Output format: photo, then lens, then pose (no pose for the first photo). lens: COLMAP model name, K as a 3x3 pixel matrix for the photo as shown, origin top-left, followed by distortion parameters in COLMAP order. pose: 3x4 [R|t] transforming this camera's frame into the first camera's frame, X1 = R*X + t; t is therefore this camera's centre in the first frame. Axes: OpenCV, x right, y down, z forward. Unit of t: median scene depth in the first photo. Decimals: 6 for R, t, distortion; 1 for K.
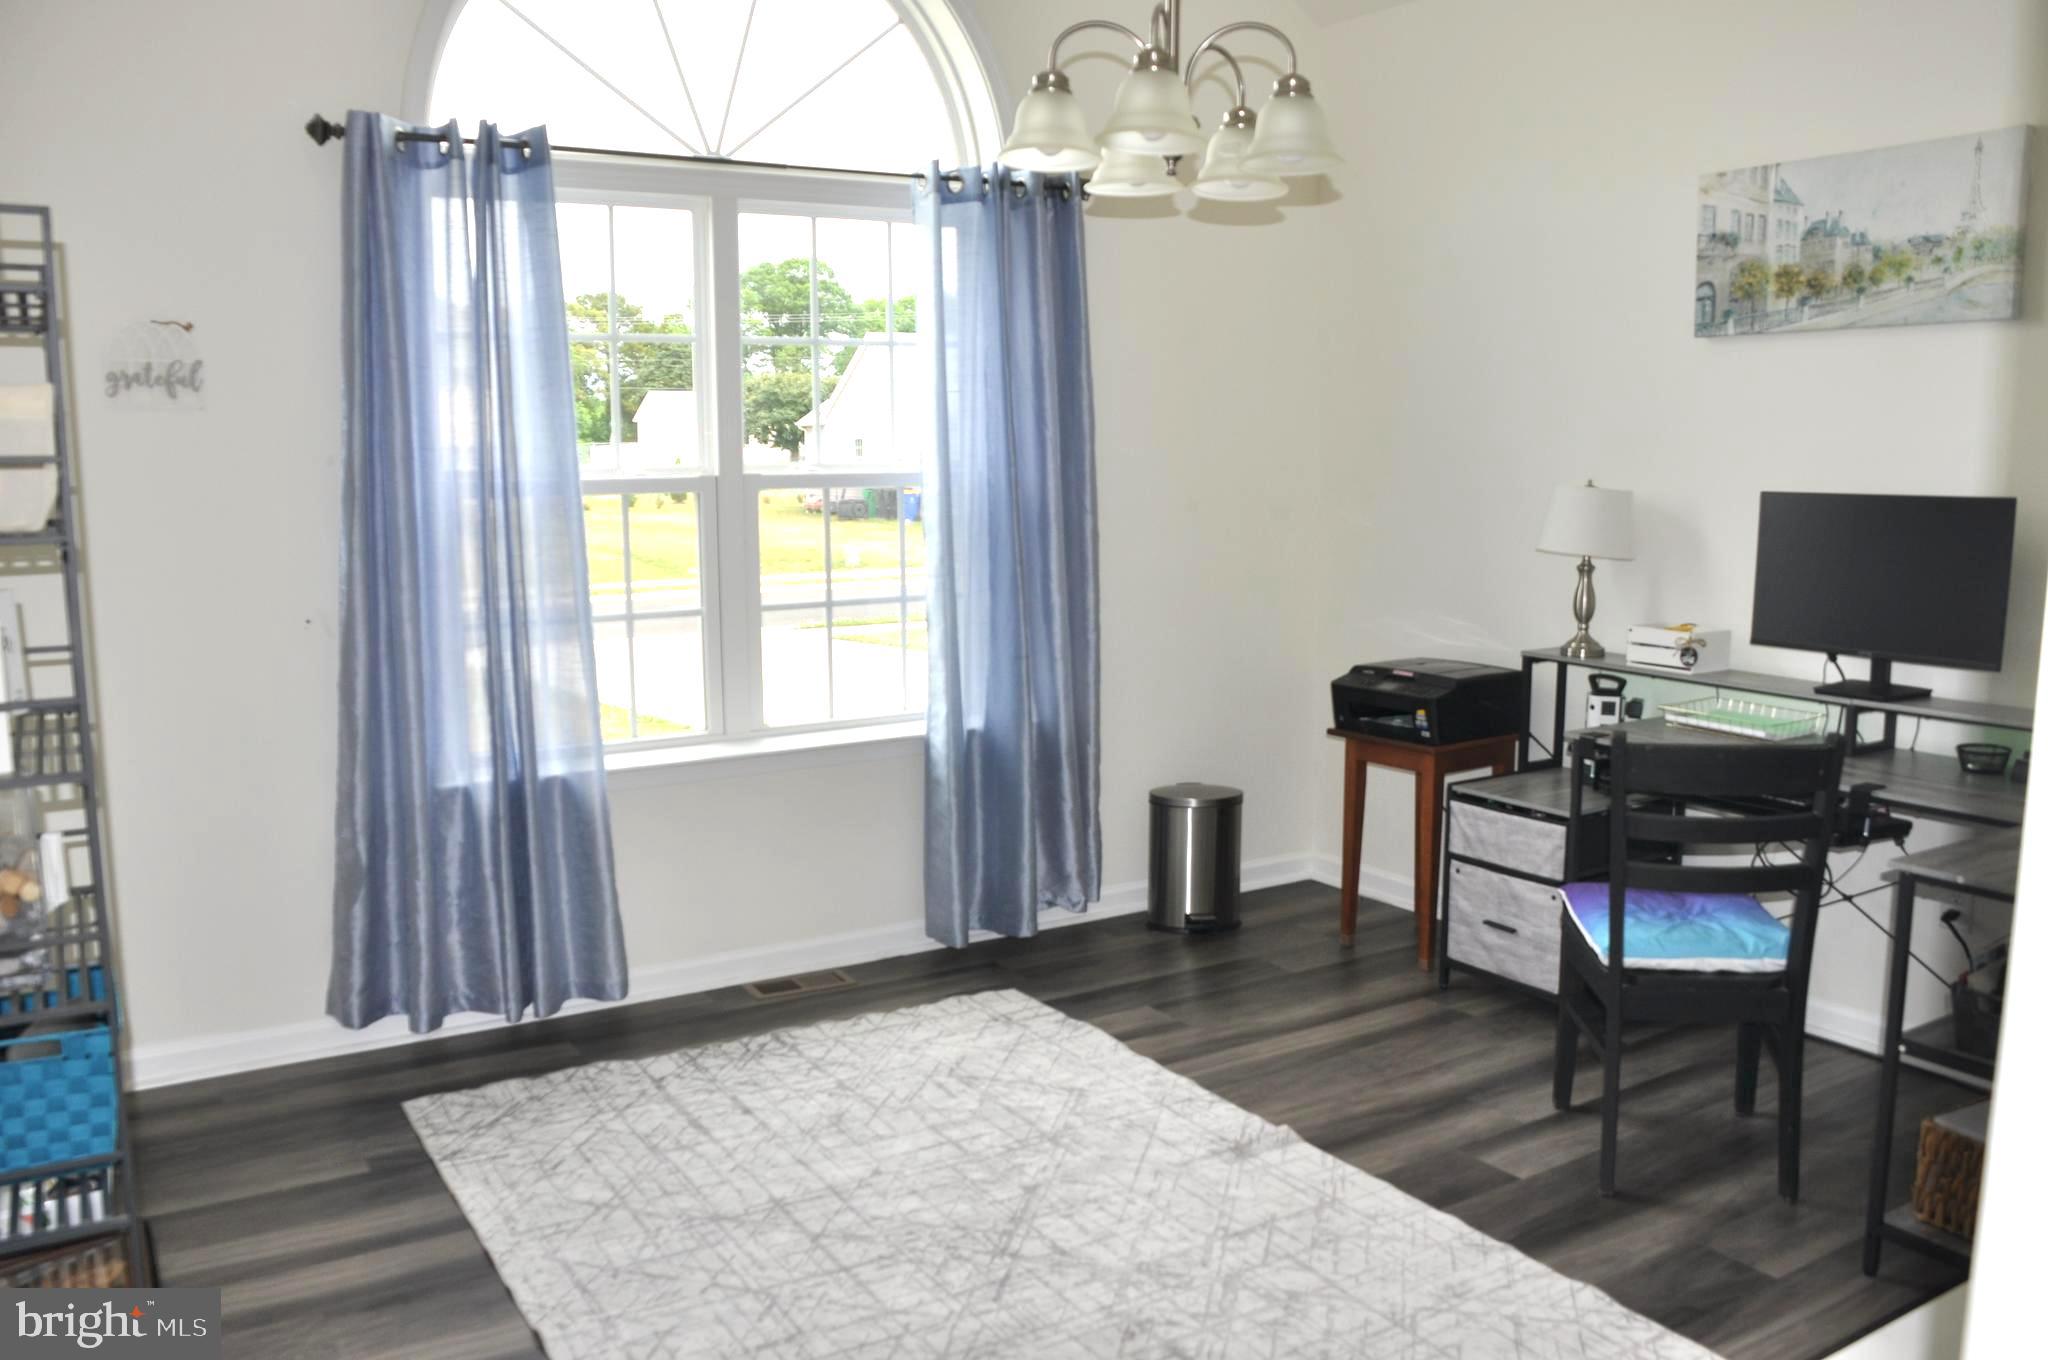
lens RADIAL K [[1660.7, 0, 1034.1], [0, 1660.7, 712.1], [0, 0, 1]] dist [-0.161918, 0.133301]
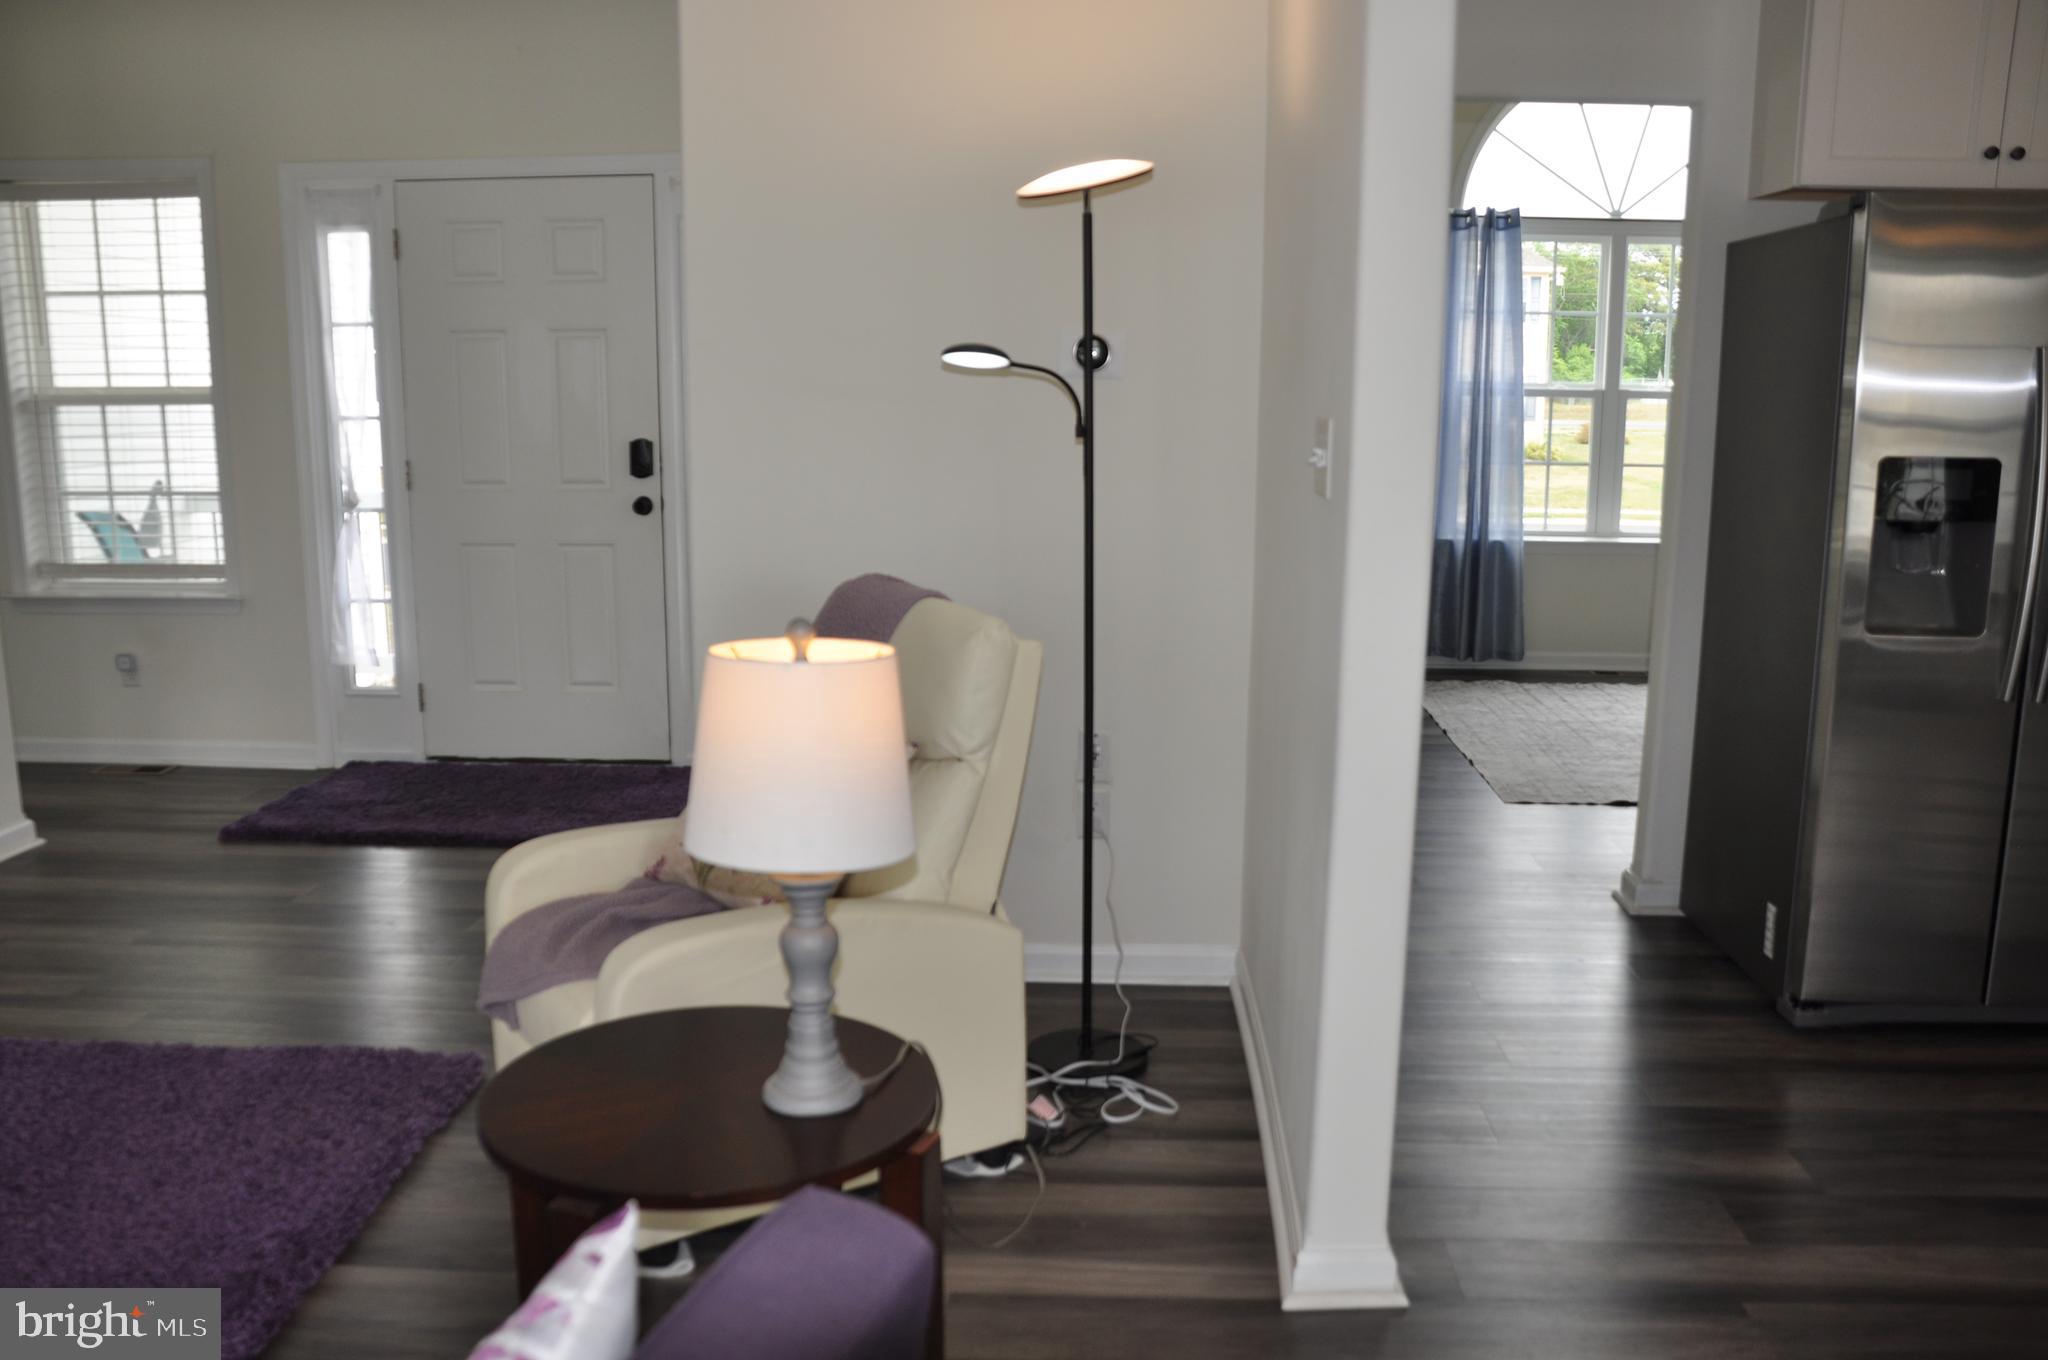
lens RADIAL K [[1660.7, 0, 1034.1], [0, 1660.7, 712.1], [0, 0, 1]] dist [-0.161918, 0.133301]
pose [[0.814864, 0.122018, -0.566664, 0.404630], [-0.098840, 0.992525, 0.071585, 0.163981], [0.571163, -0.002323, 0.820833, -0.954088]]
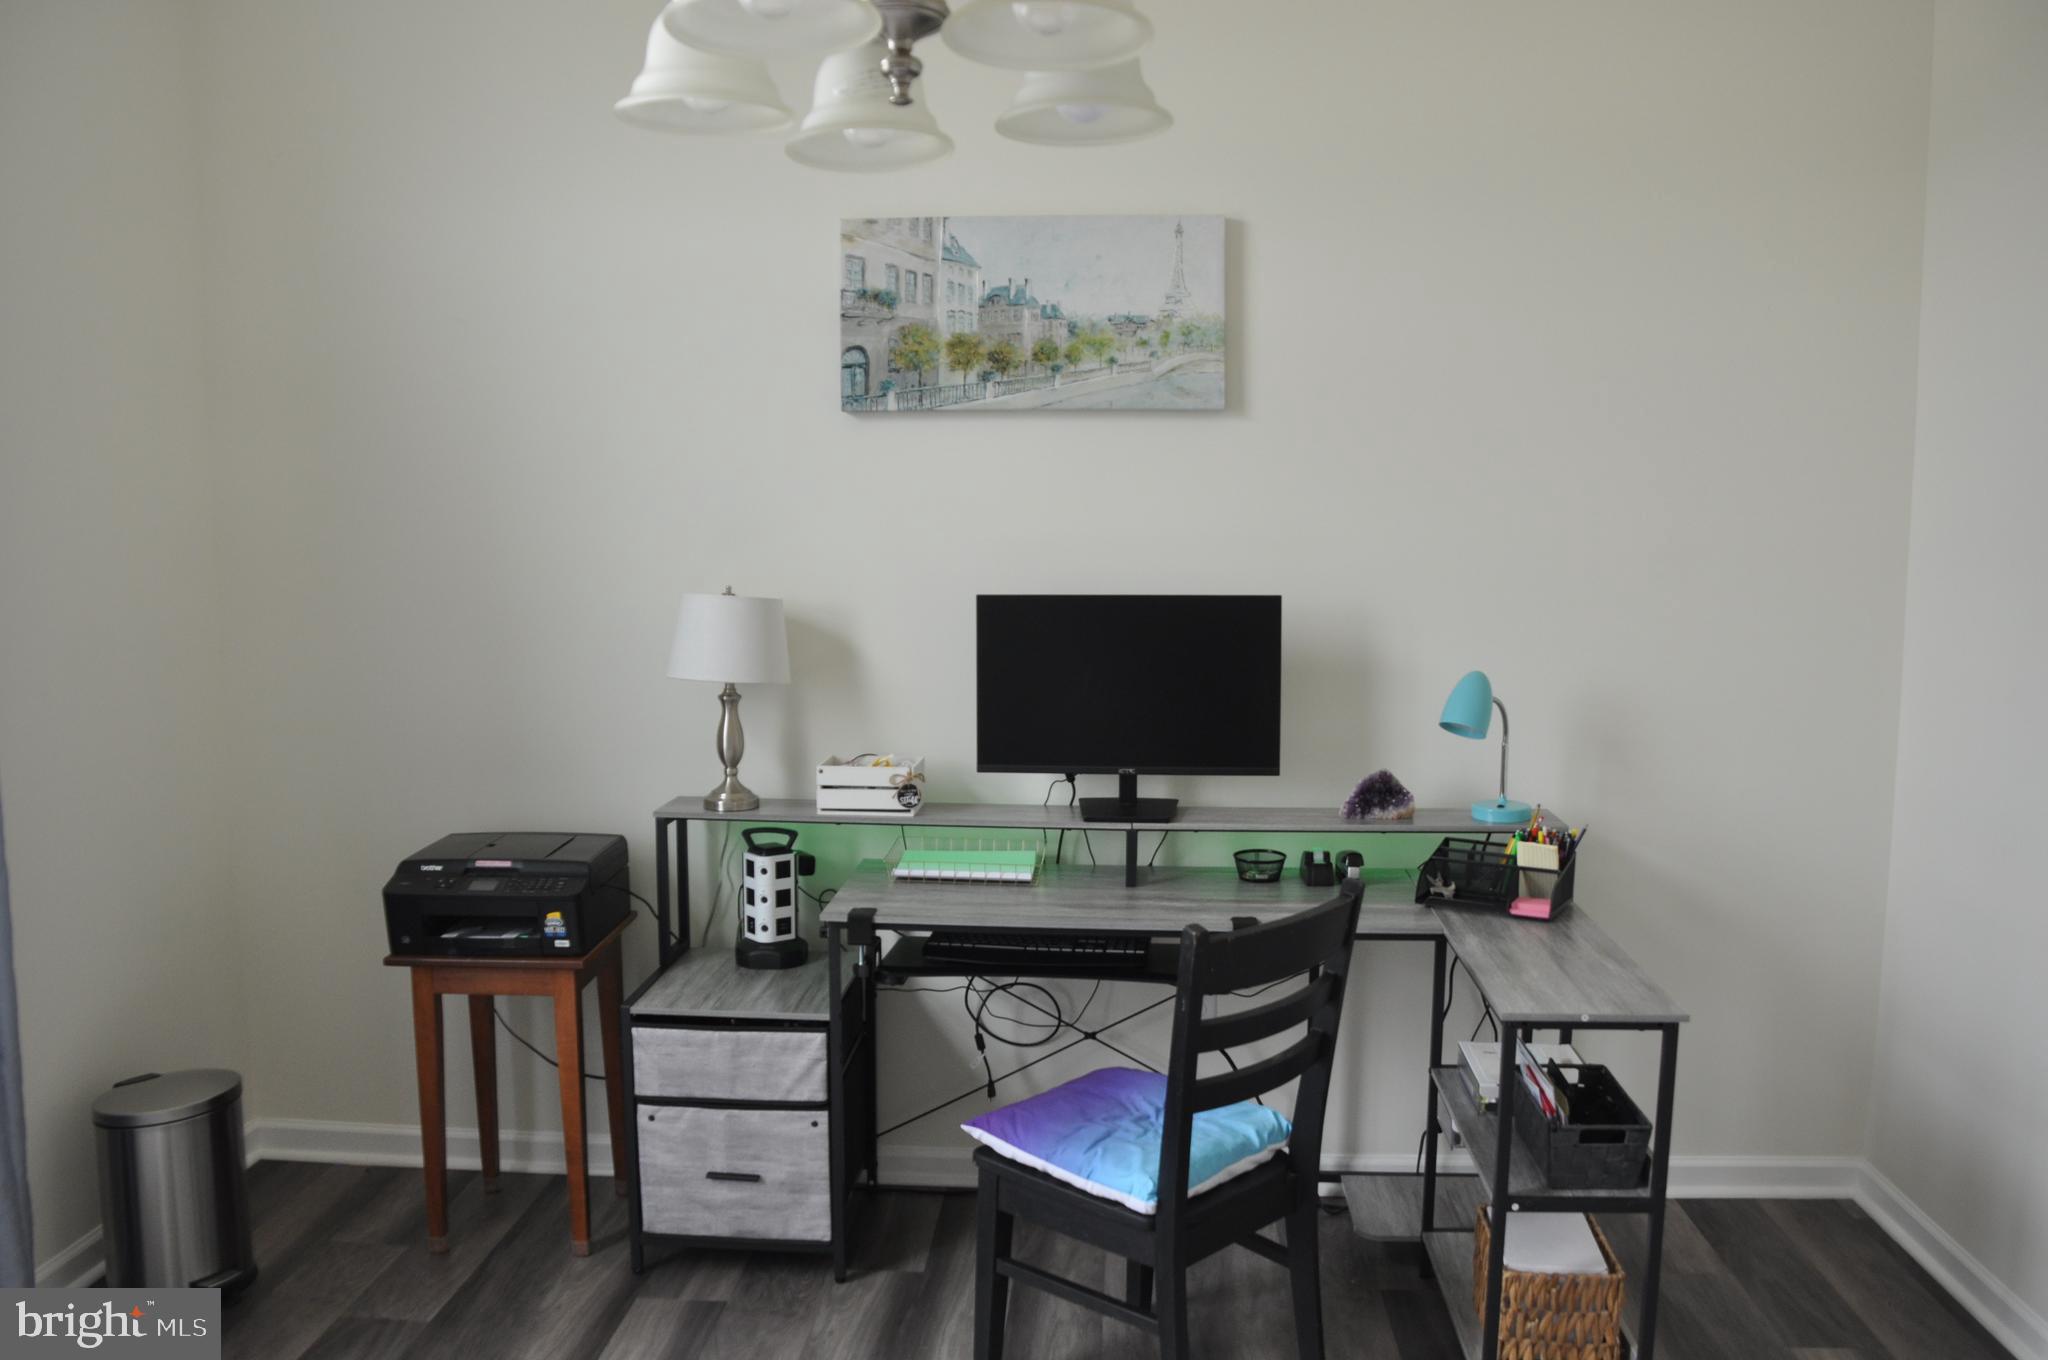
lens RADIAL K [[1660.7, 0, 1034.1], [0, 1660.7, 712.1], [0, 0, 1]] dist [-0.161918, 0.133301]
pose [[0.585088, -0.091862, 0.805750, -0.247264], [0.123011, 0.992120, 0.023787, -0.092323], [-0.801586, 0.085199, 0.591778, 0.458377]]
